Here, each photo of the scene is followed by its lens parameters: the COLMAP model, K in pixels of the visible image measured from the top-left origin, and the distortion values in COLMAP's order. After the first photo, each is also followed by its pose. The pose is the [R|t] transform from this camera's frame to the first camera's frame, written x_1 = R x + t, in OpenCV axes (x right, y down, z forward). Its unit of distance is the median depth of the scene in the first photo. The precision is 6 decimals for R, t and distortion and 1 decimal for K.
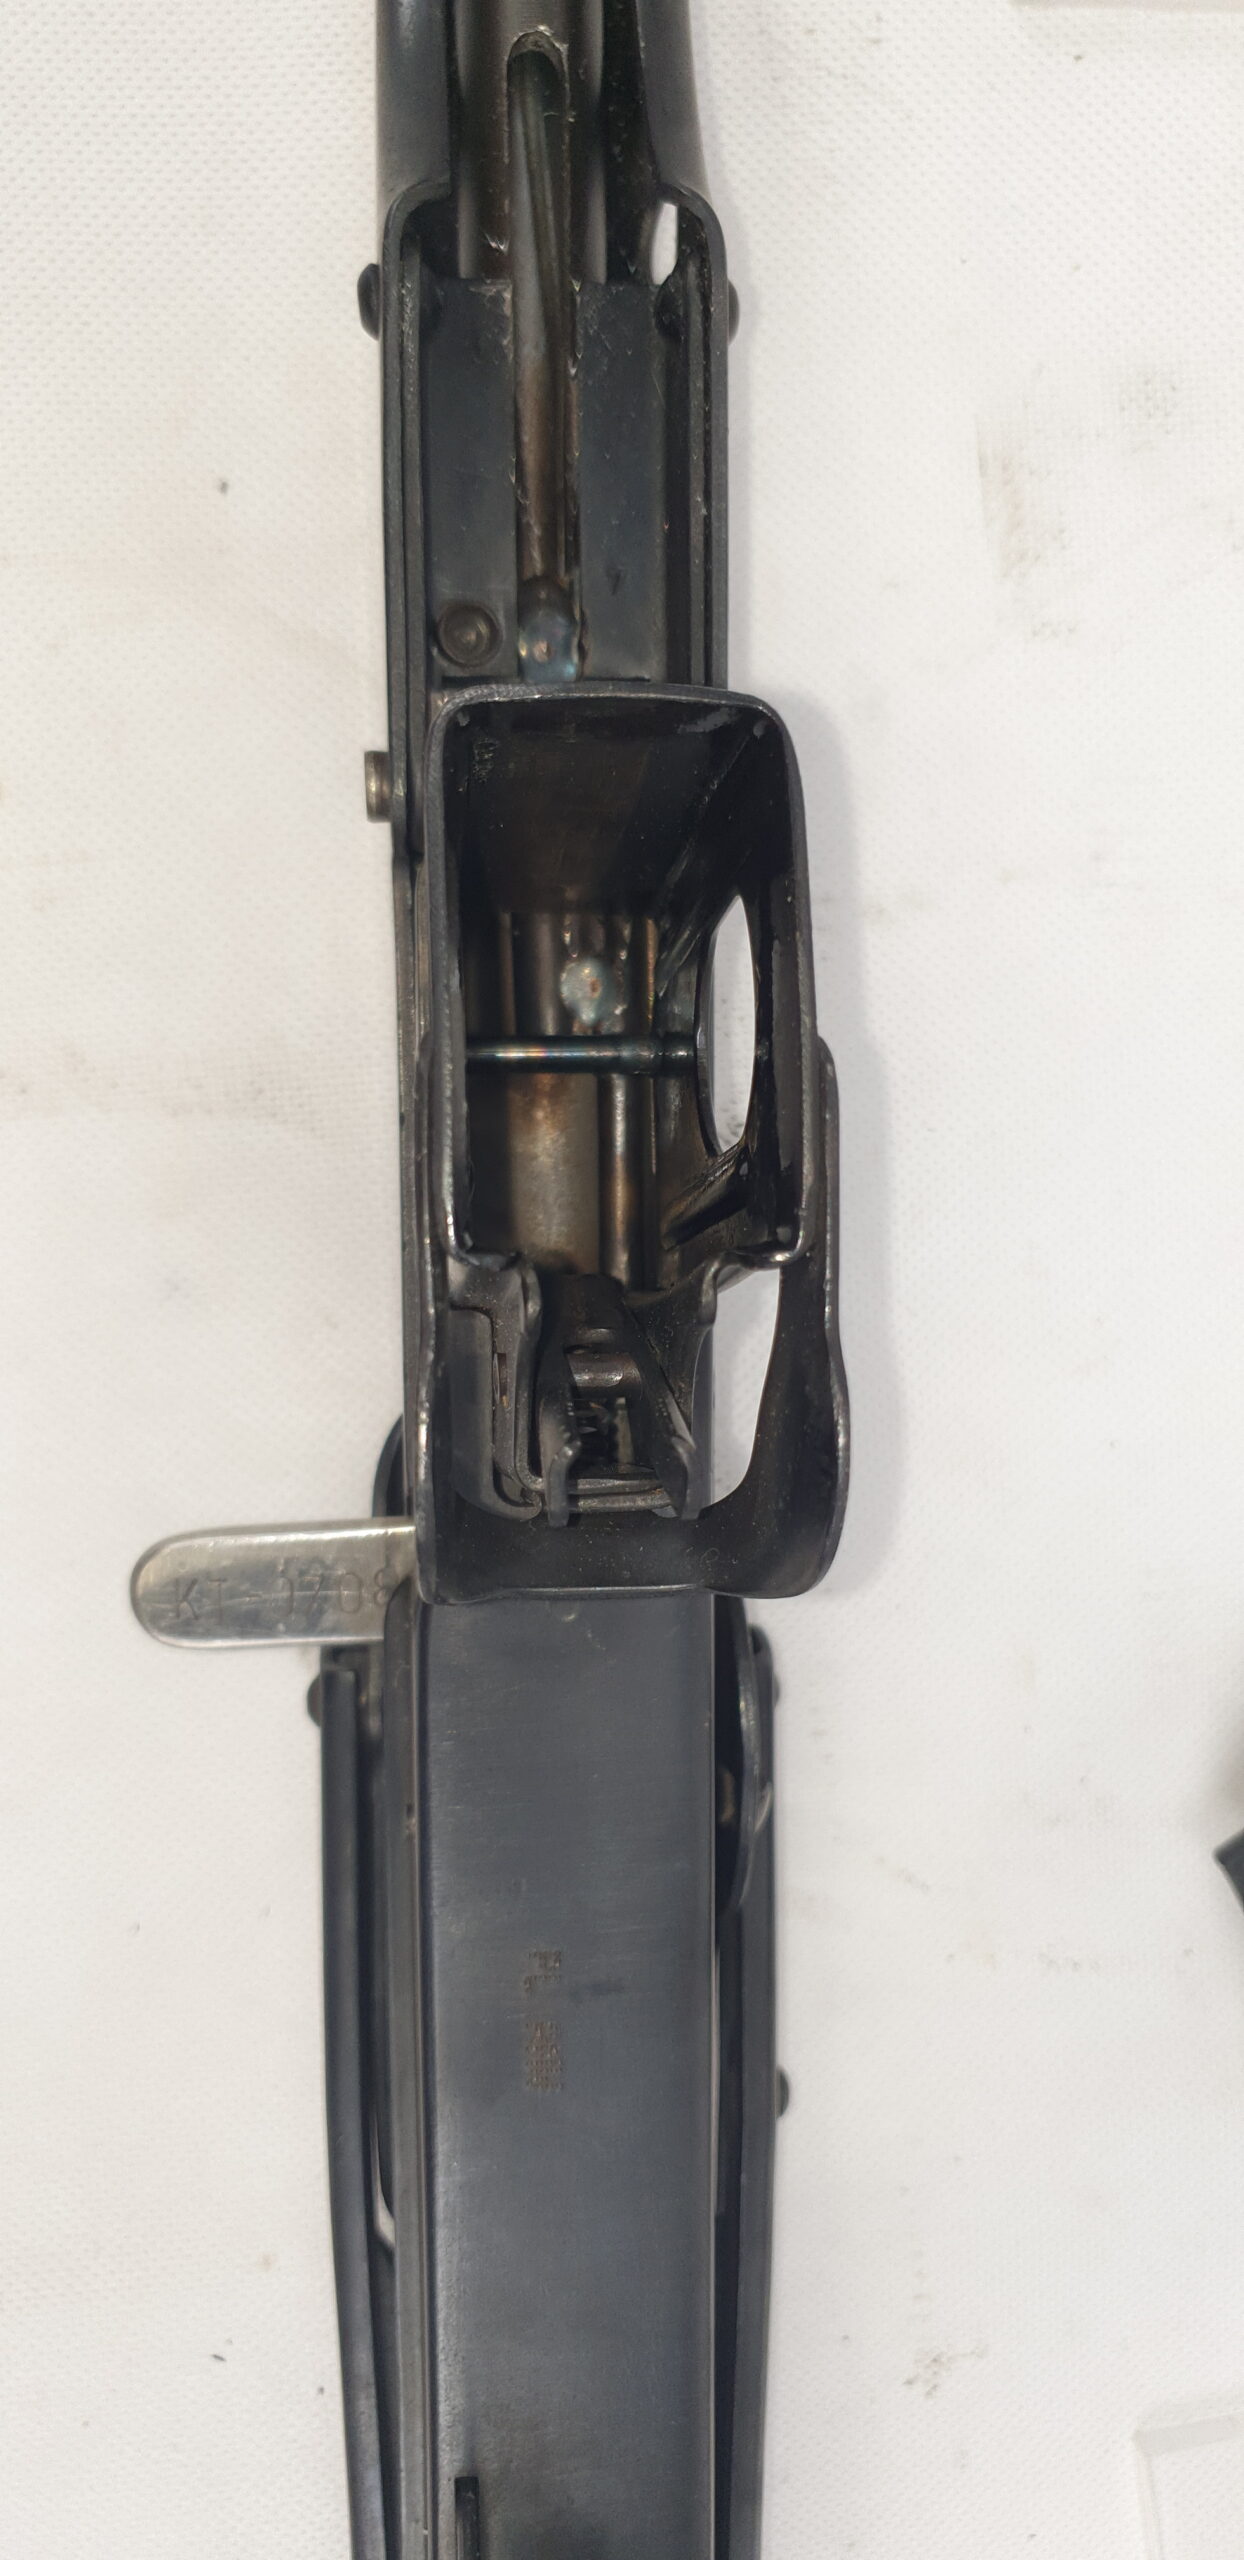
lens RADIAL K [[1957.8, 0, 622.6], [0, 1957.8, 1286.5], [0, 0, 1]] dist [0.015062, -0.031666]
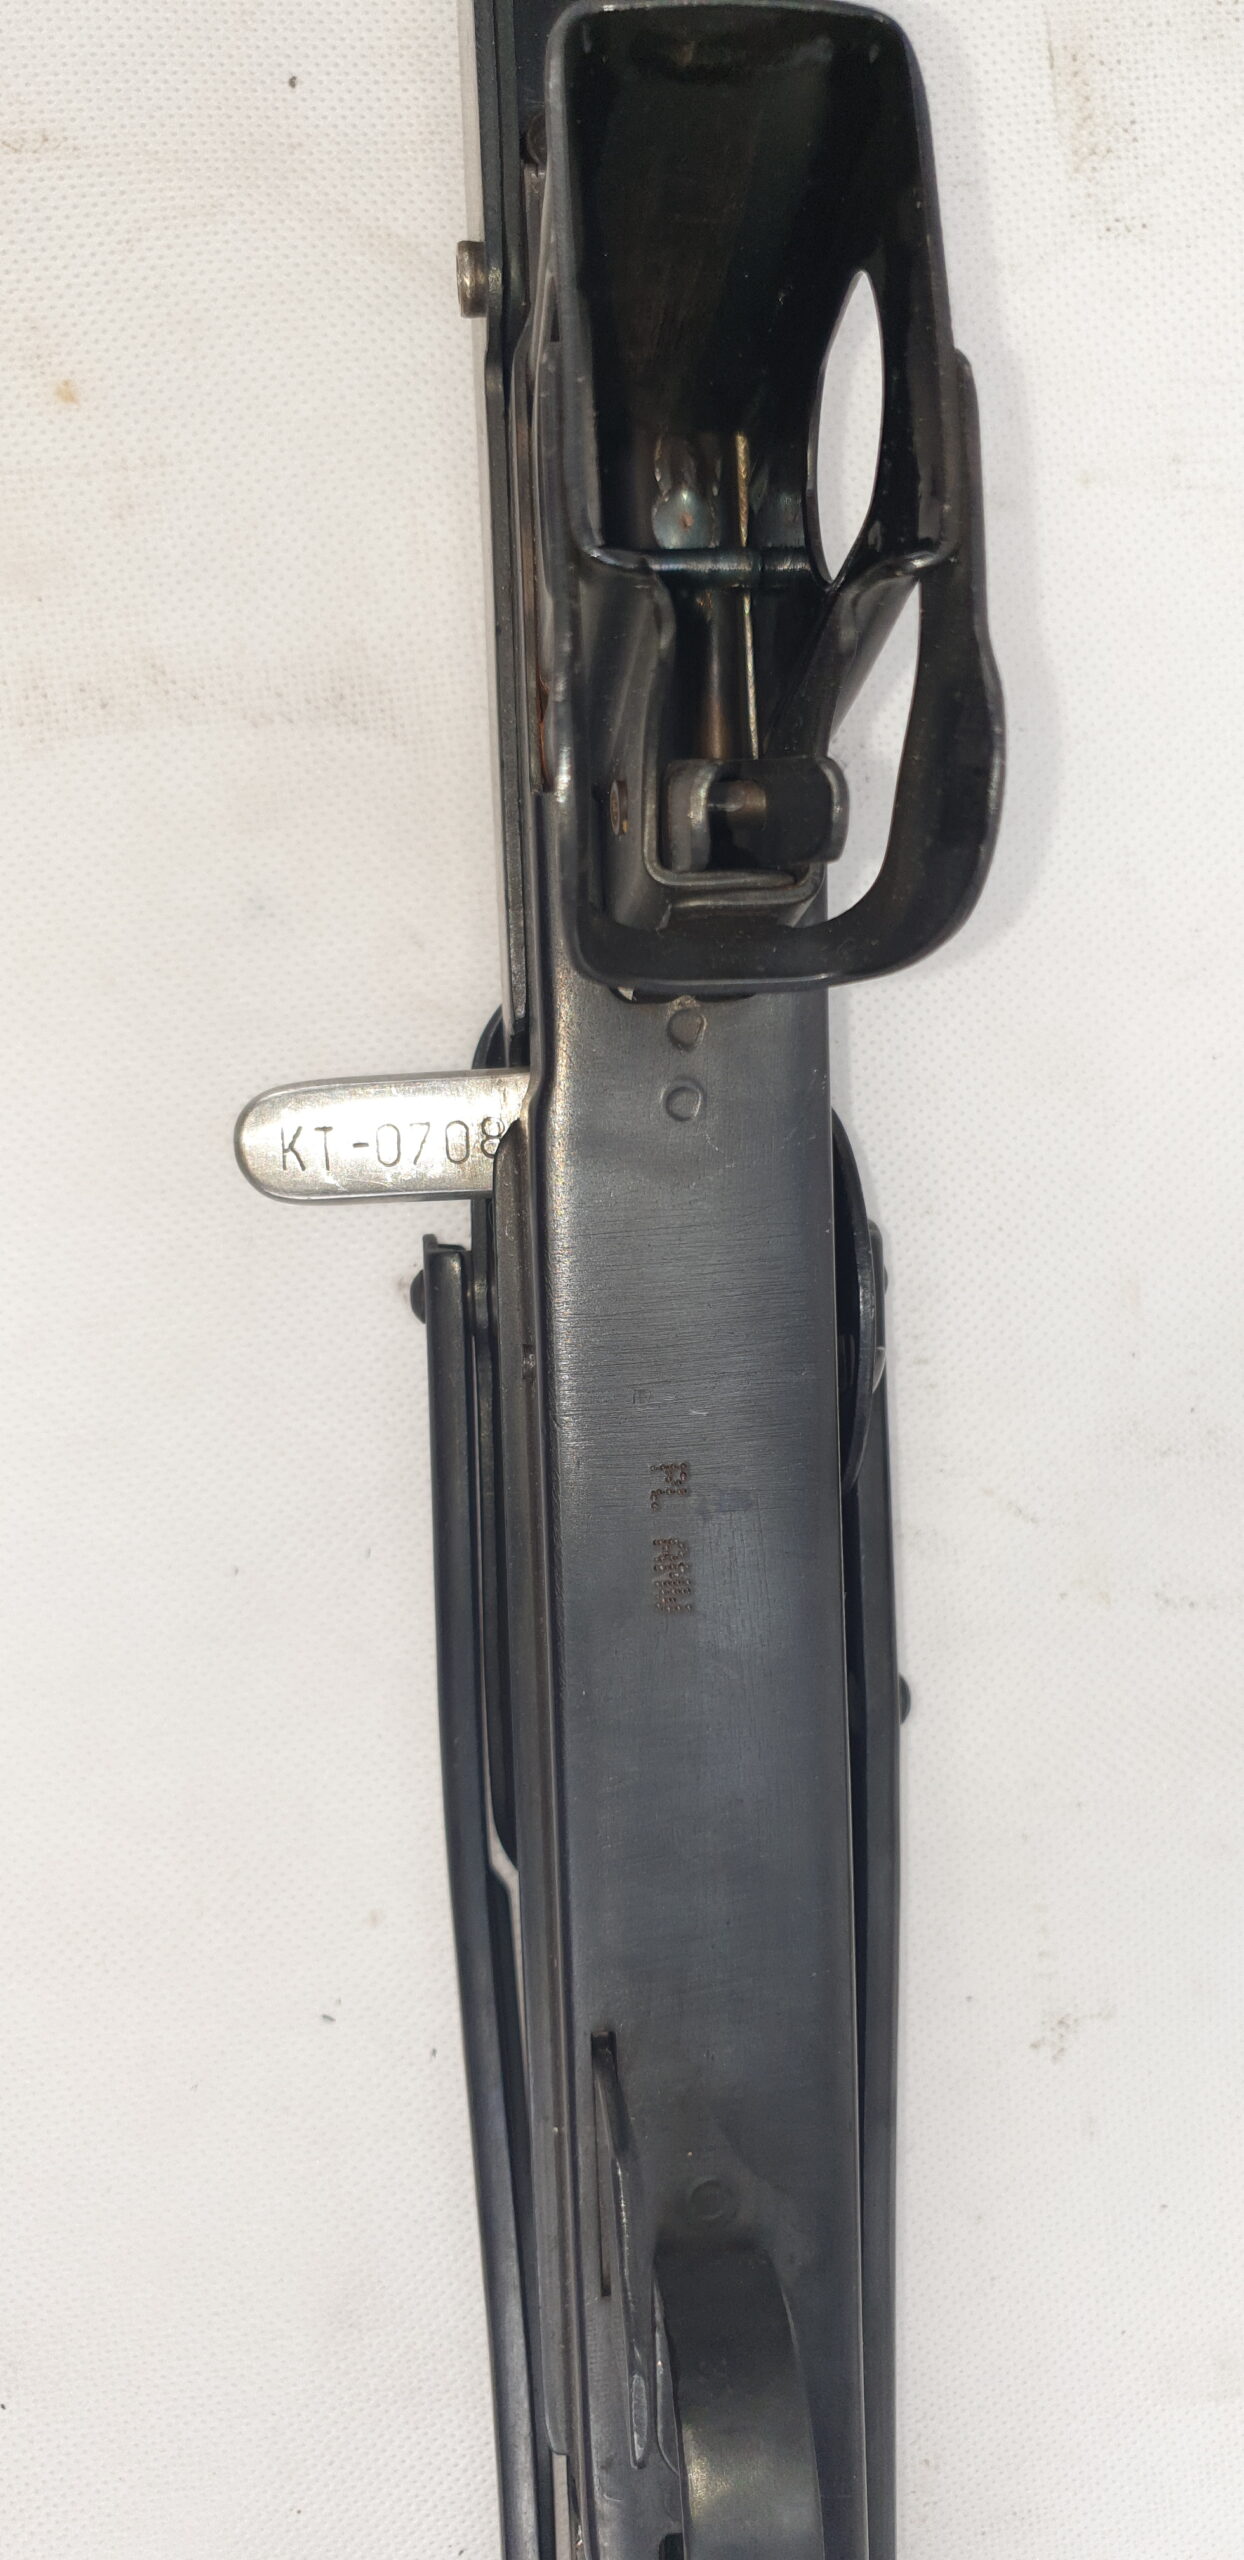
lens RADIAL K [[1957.8, 0, 618.1], [0, 1957.8, 1282.5], [0, 0, 1]] dist [0.015062, -0.031666]
pose [[0.999532, -0.028802, -0.010257, -0.049455], [0.028558, 0.999322, -0.023257, 0.248473], [0.010920, 0.022953, 0.999677, 0.022032]]
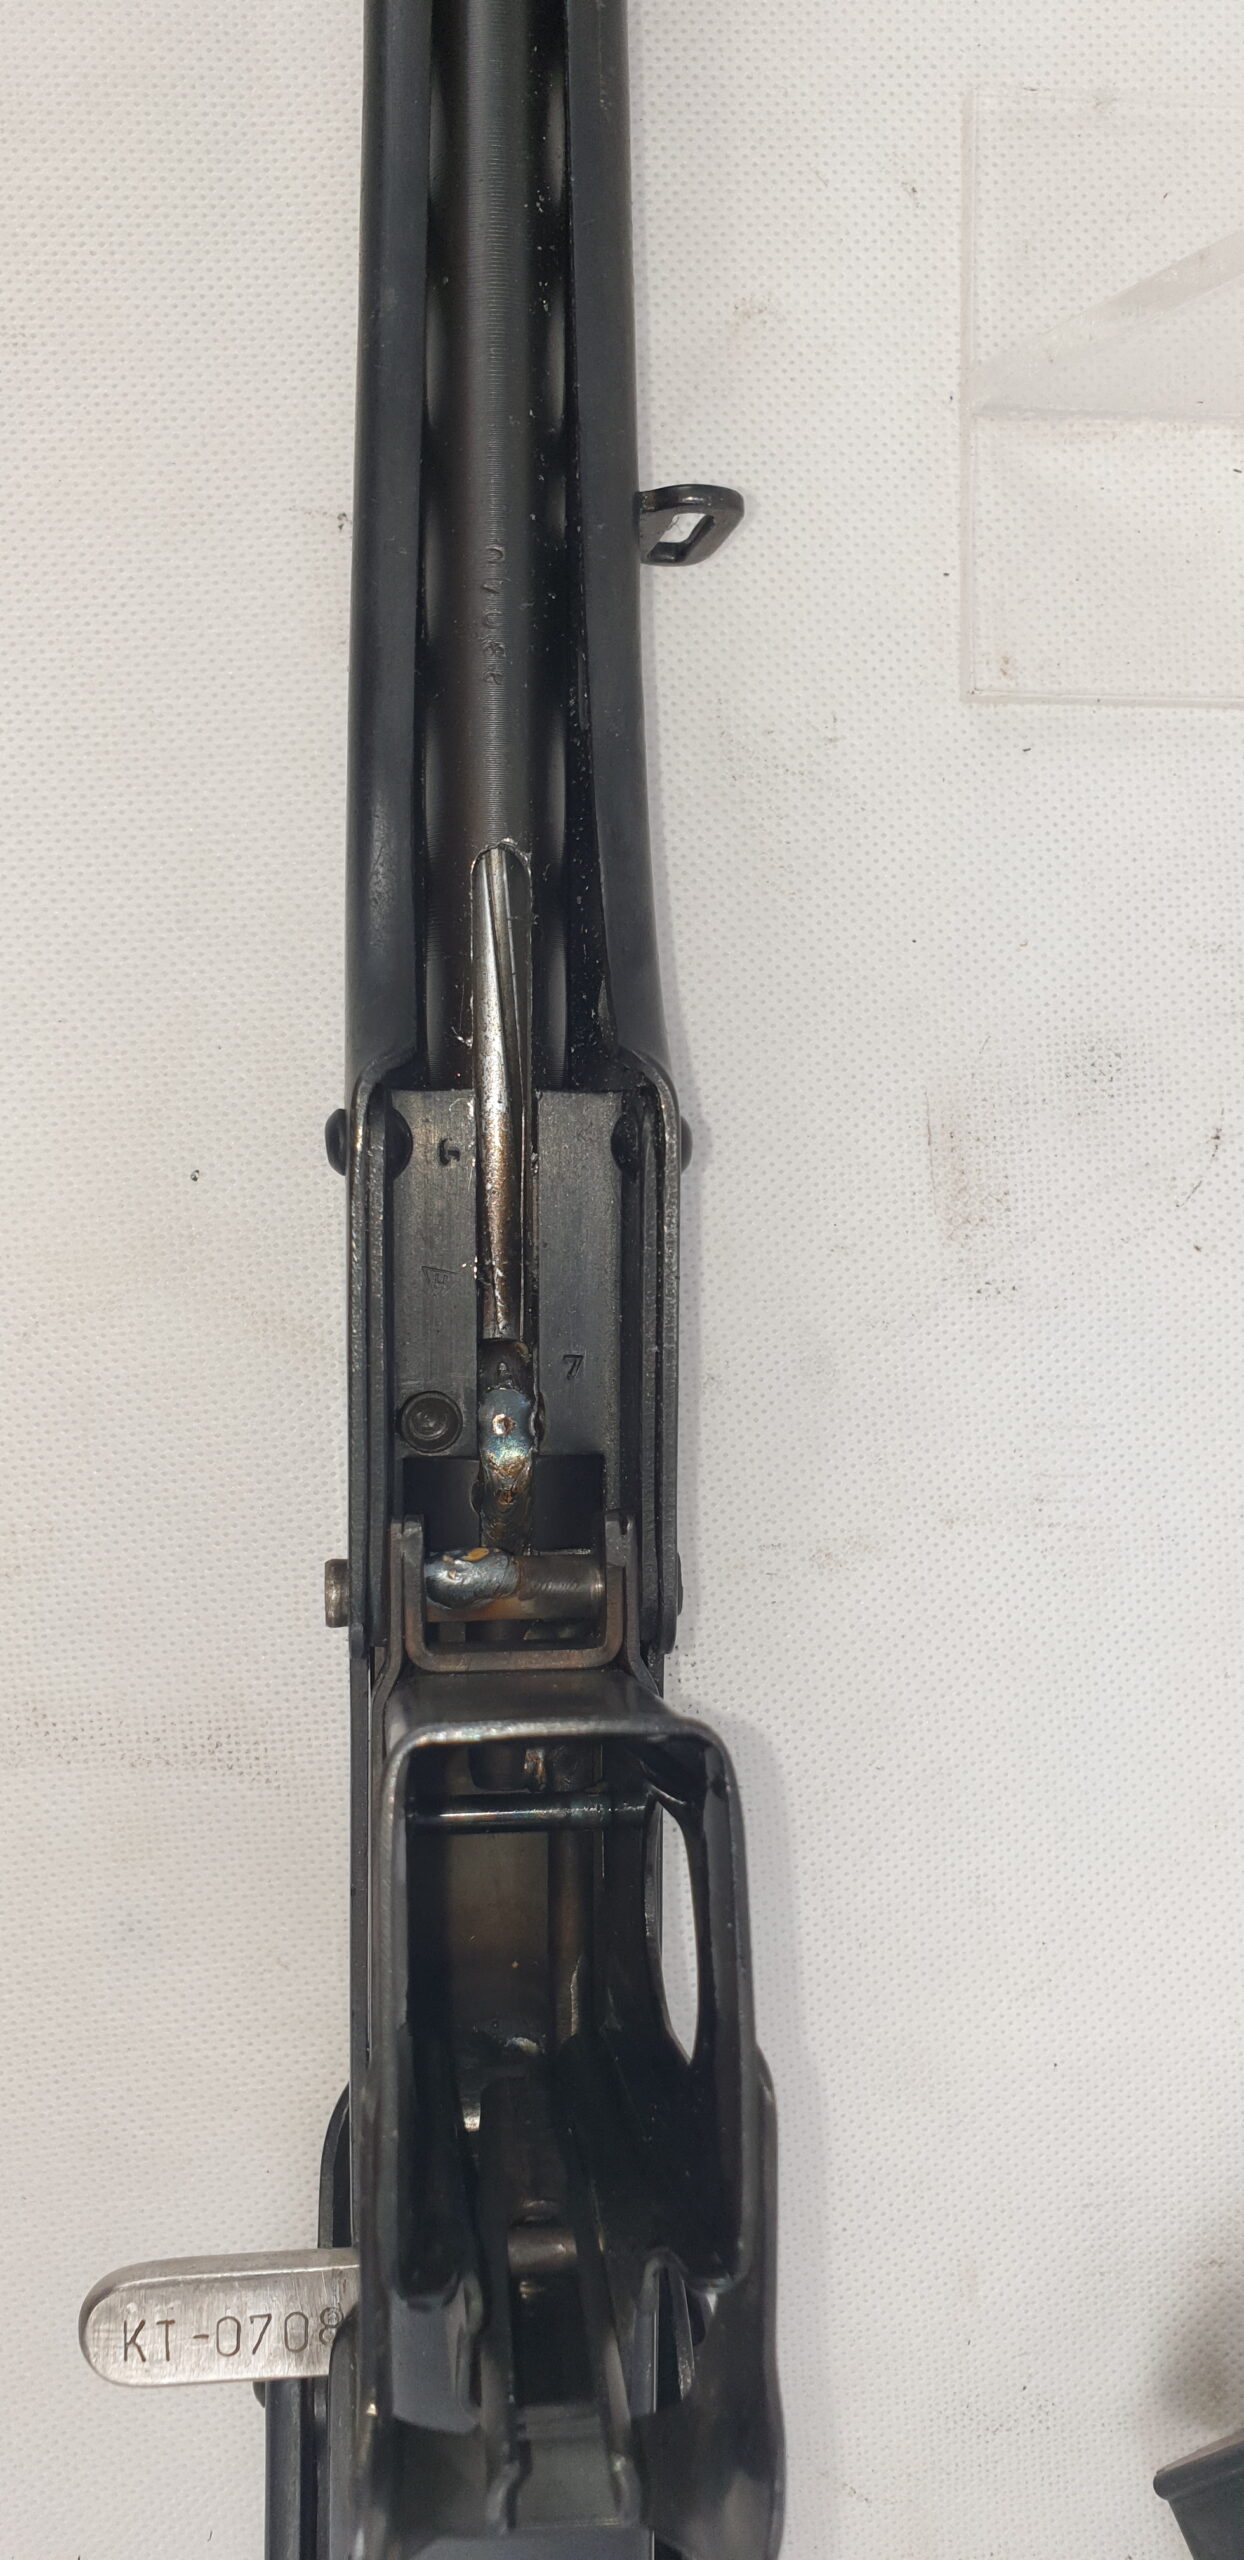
lens RADIAL K [[1957.8, 0, 621.8], [0, 1957.8, 1277.0], [0, 0, 1]] dist [0.015062, -0.031666]
pose [[0.999762, 0.012990, 0.017519, 0.003842], [-0.012248, 0.999050, -0.041815, -0.341133], [-0.018045, 0.041590, 0.998972, -0.032682]]
